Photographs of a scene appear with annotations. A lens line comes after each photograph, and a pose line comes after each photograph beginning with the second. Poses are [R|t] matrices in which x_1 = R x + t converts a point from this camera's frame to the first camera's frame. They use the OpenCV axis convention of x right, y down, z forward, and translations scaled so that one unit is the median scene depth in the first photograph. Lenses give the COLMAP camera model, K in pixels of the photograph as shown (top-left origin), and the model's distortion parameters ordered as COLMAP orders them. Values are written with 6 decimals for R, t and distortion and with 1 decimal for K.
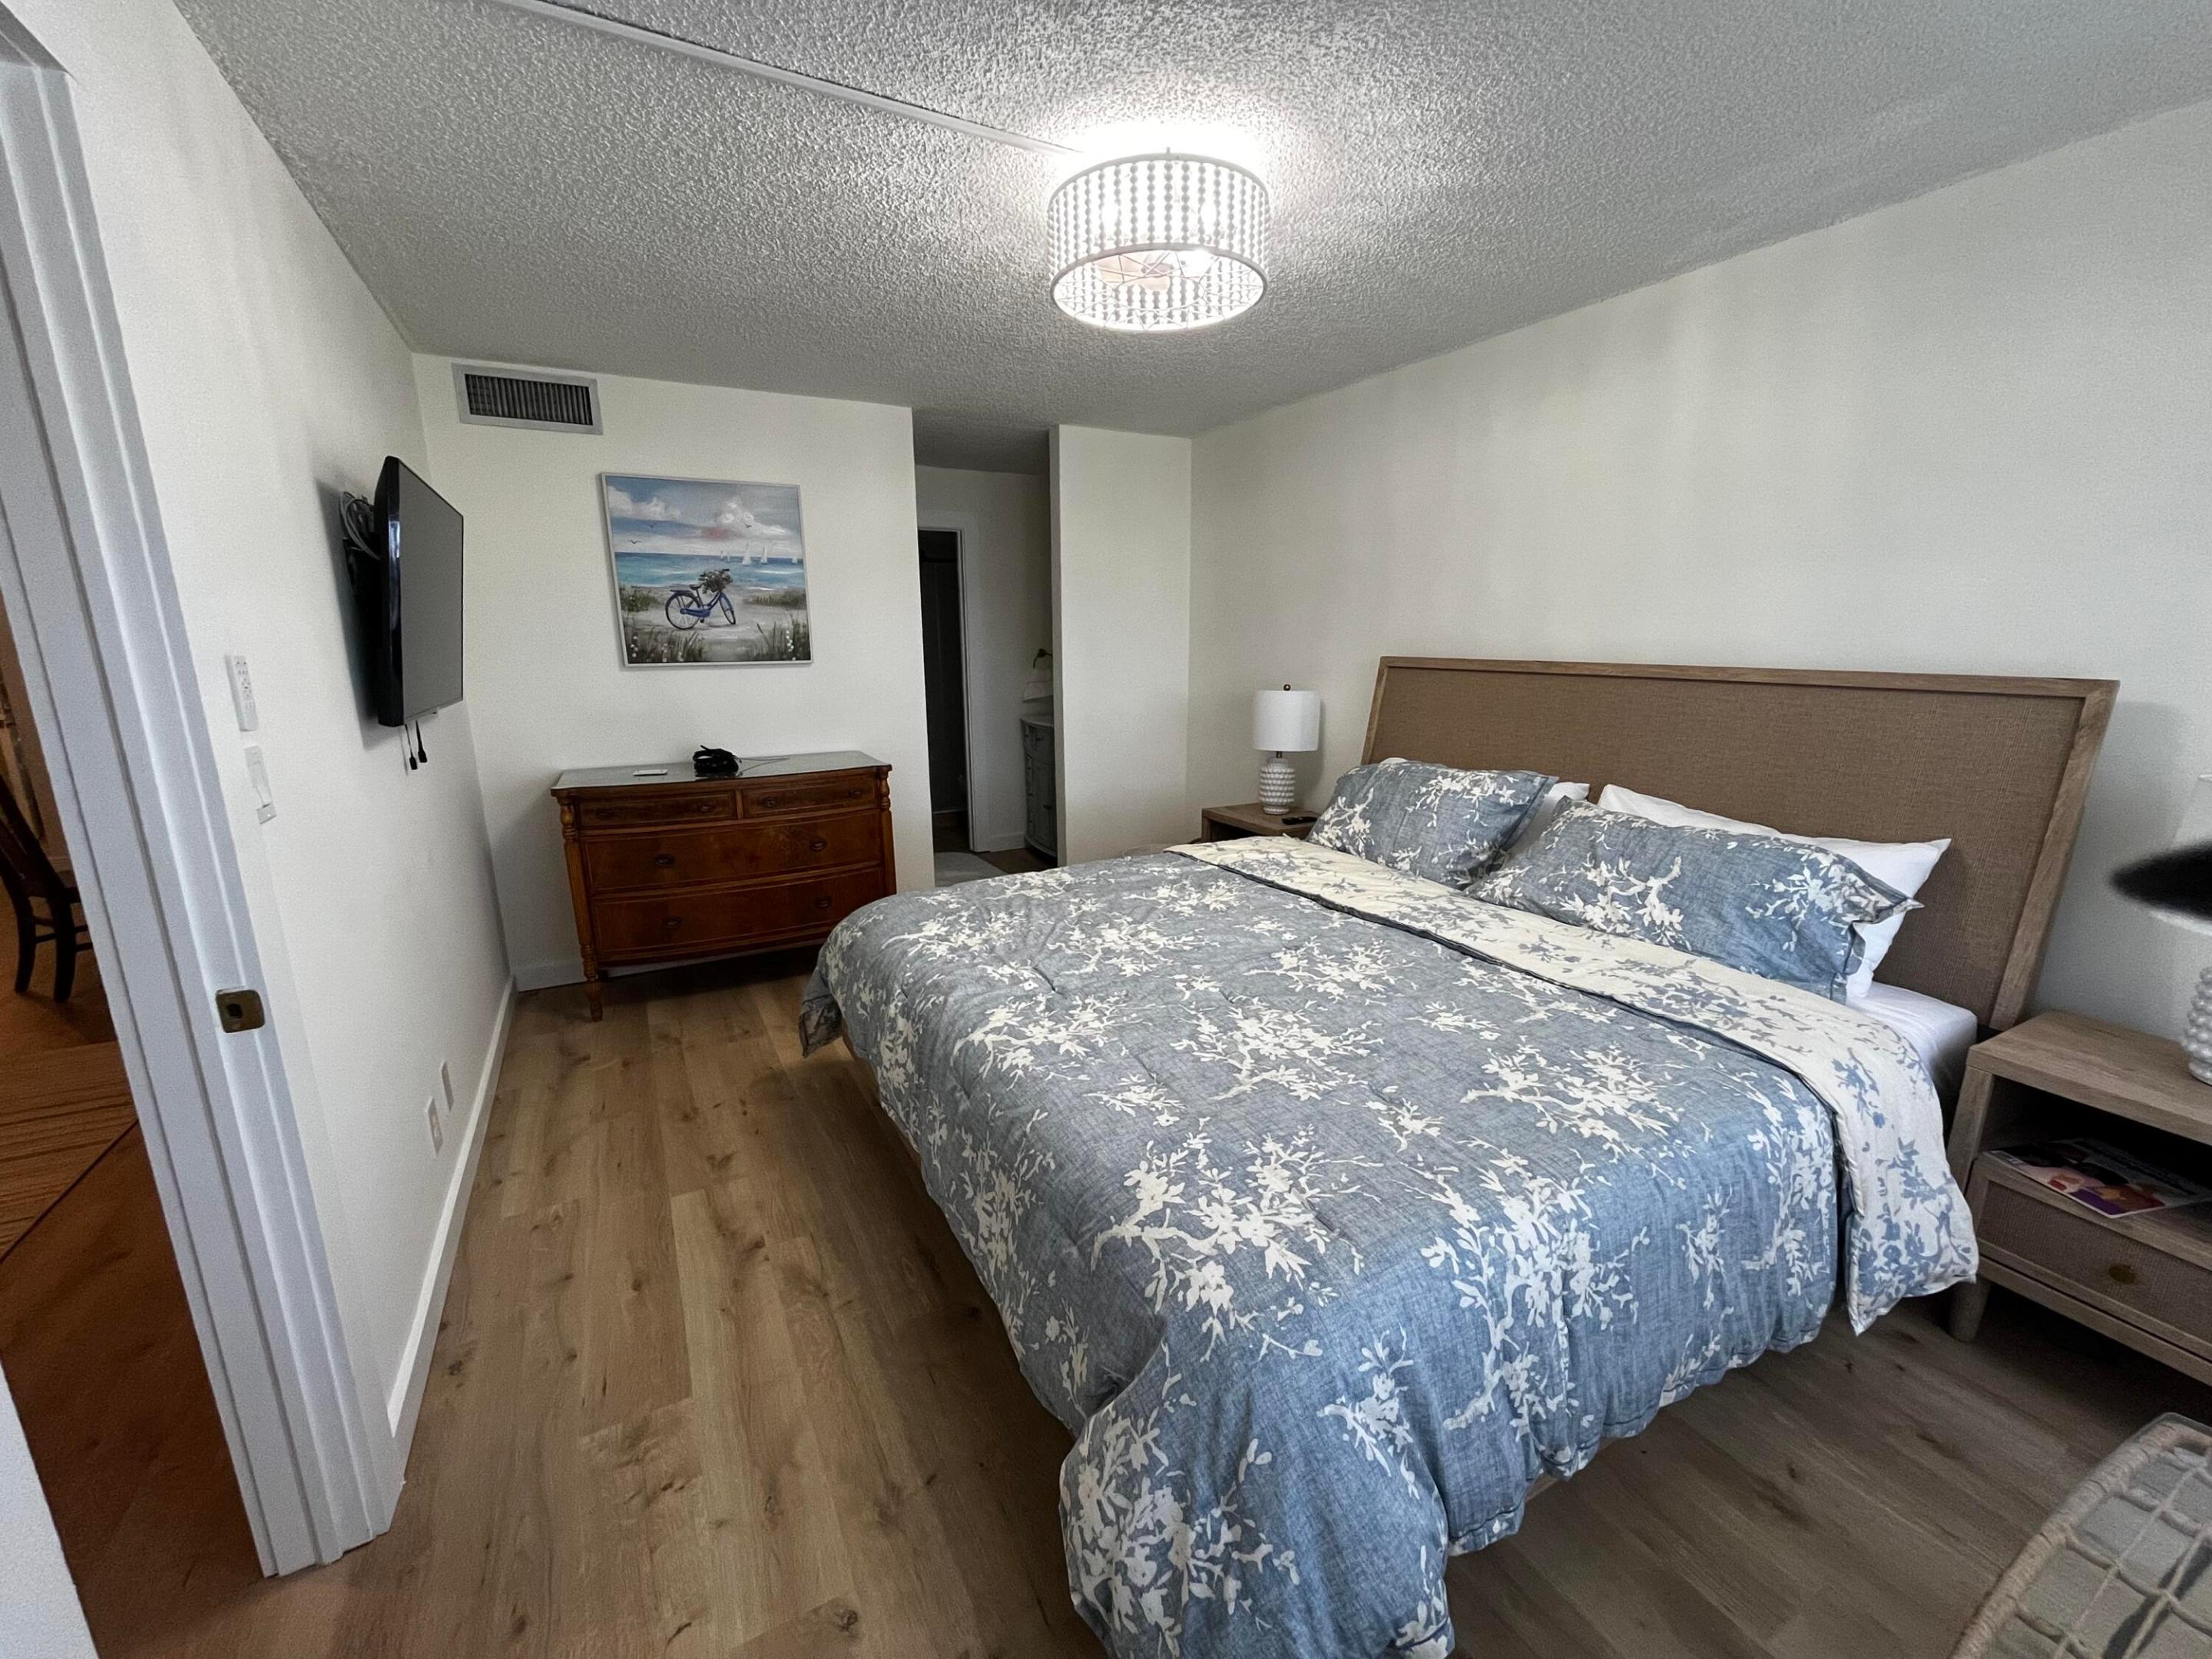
lens RADIAL K [[889.2, 0, 1098.0], [0, 889.2, 836.9], [0, 0, 1]] dist [0.000021, 0.000007]
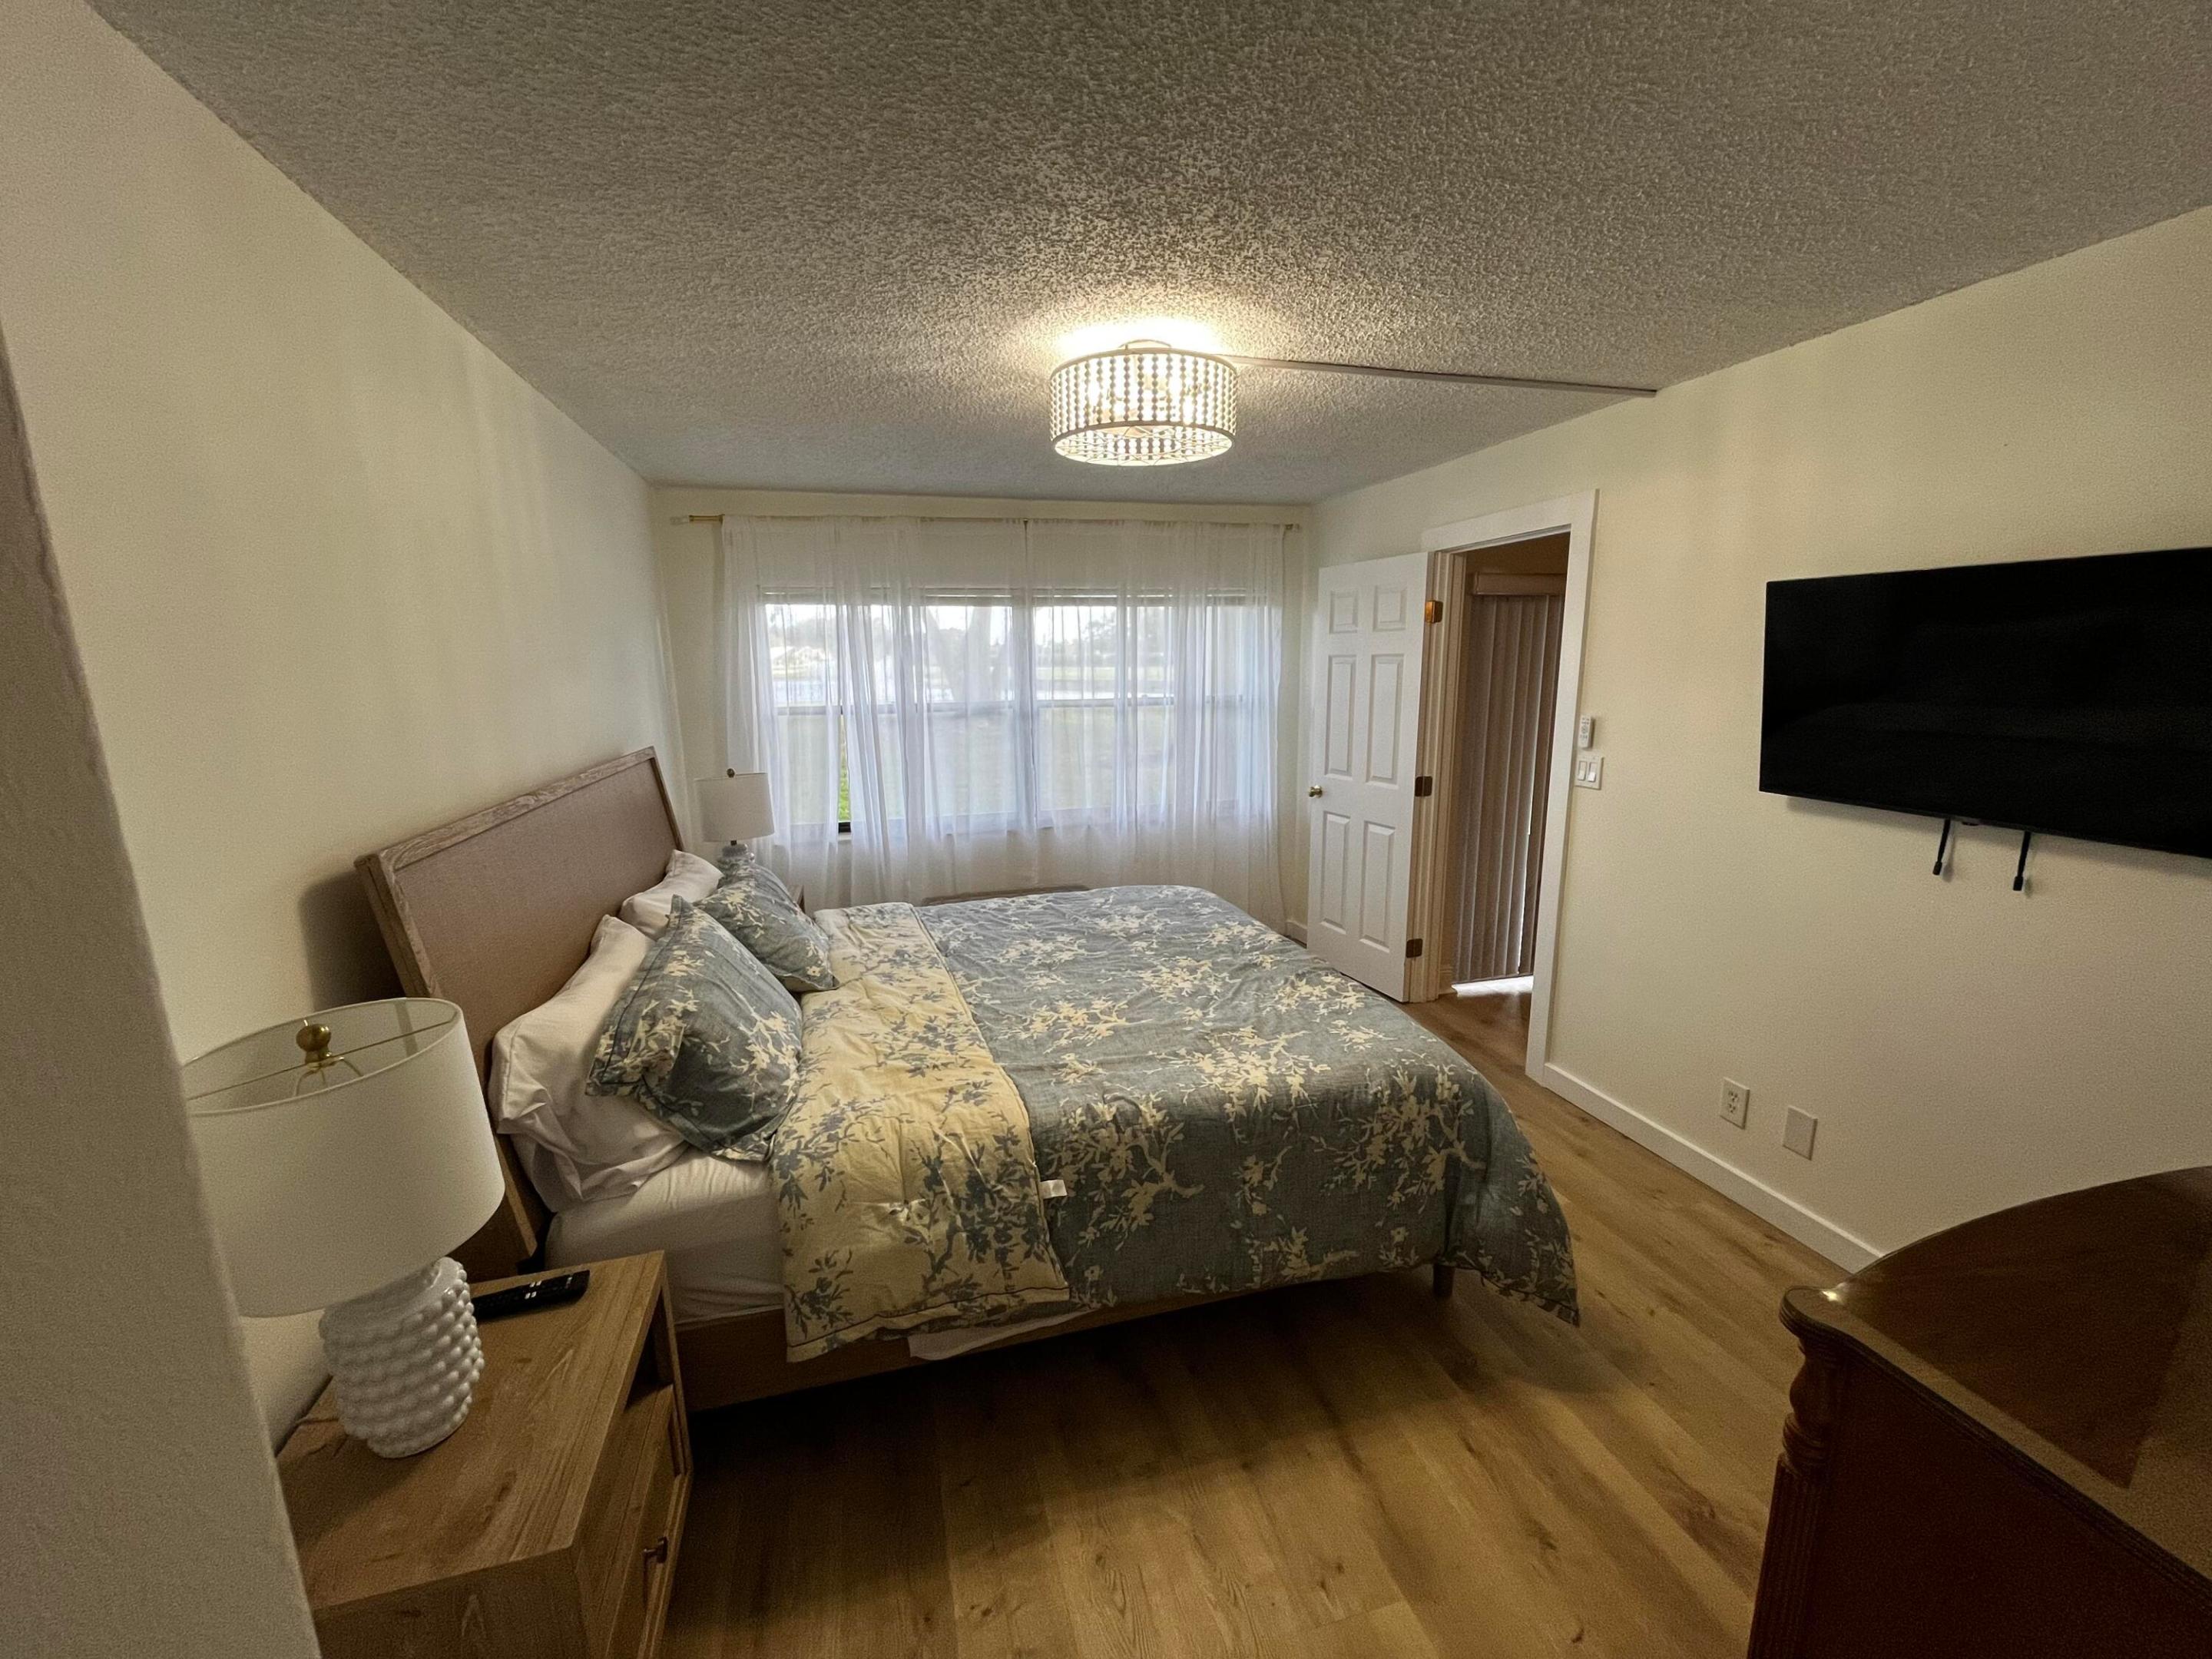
lens RADIAL K [[889.2, 0, 1105.6], [0, 889.2, 833.7], [0, 0, 1]] dist [0.000021, 0.000007]
pose [[-0.973869, -0.024586, 0.225774, -0.166486], [0.068562, 0.915913, 0.395478, -0.626062], [-0.216512, 0.400623, -0.890294, 2.322996]]
